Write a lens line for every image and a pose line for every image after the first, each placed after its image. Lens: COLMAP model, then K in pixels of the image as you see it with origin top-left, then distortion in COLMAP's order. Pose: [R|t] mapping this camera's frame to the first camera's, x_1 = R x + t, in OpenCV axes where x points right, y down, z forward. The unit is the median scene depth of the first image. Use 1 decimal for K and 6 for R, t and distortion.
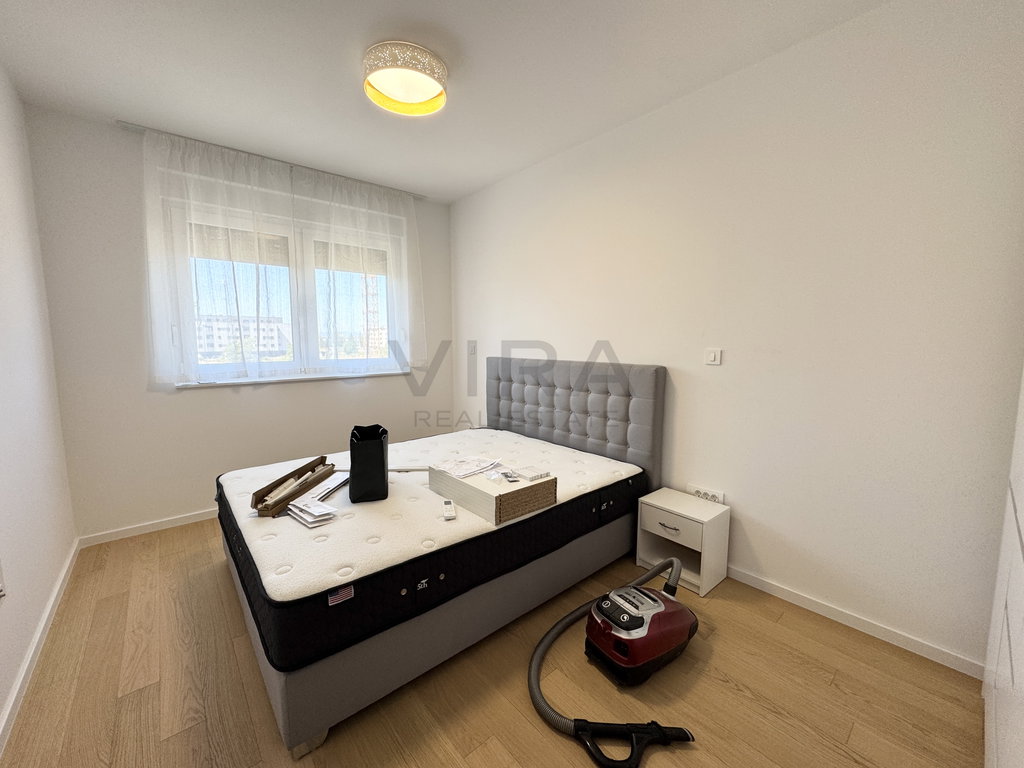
lens RADIAL K [[404.4, 0, 510.2], [0, 404.4, 383.7], [0, 0, 1]] dist [-0.008798, 0.001378]
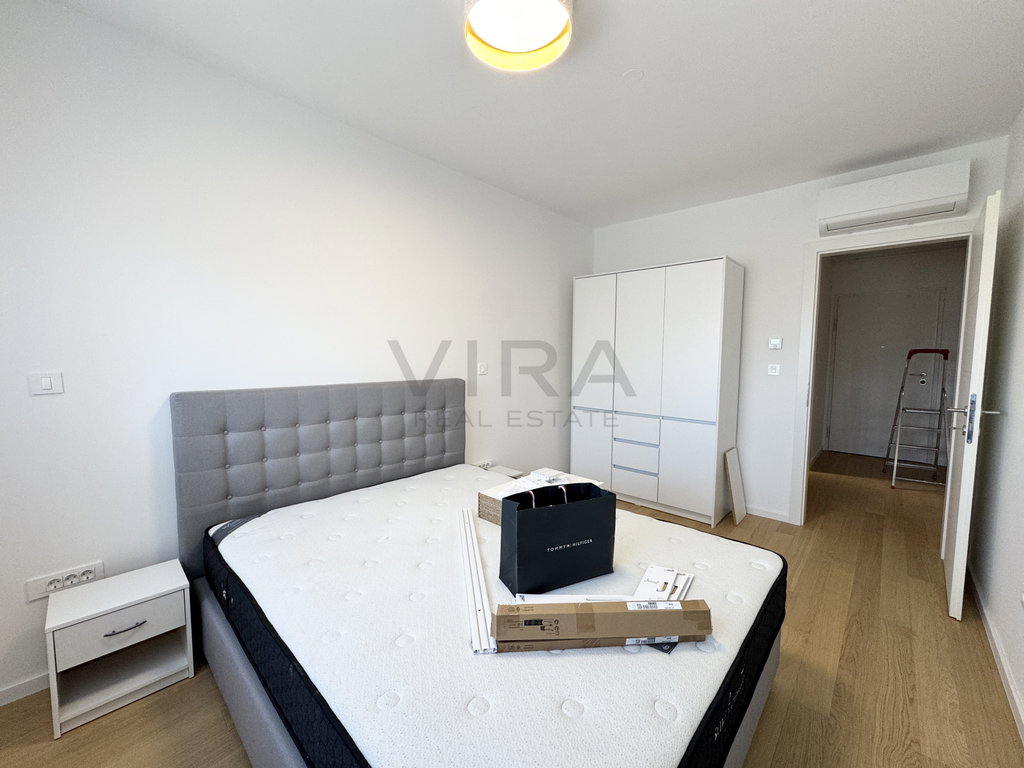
lens RADIAL K [[404.4, 0, 510.8], [0, 404.4, 384.2], [0, 0, 1]] dist [-0.008798, 0.001378]
pose [[-0.100734, -0.071443, 0.992345, -0.758756], [0.102613, 0.991353, 0.081788, -0.097594], [-0.989608, 0.110066, -0.092532, 0.838971]]
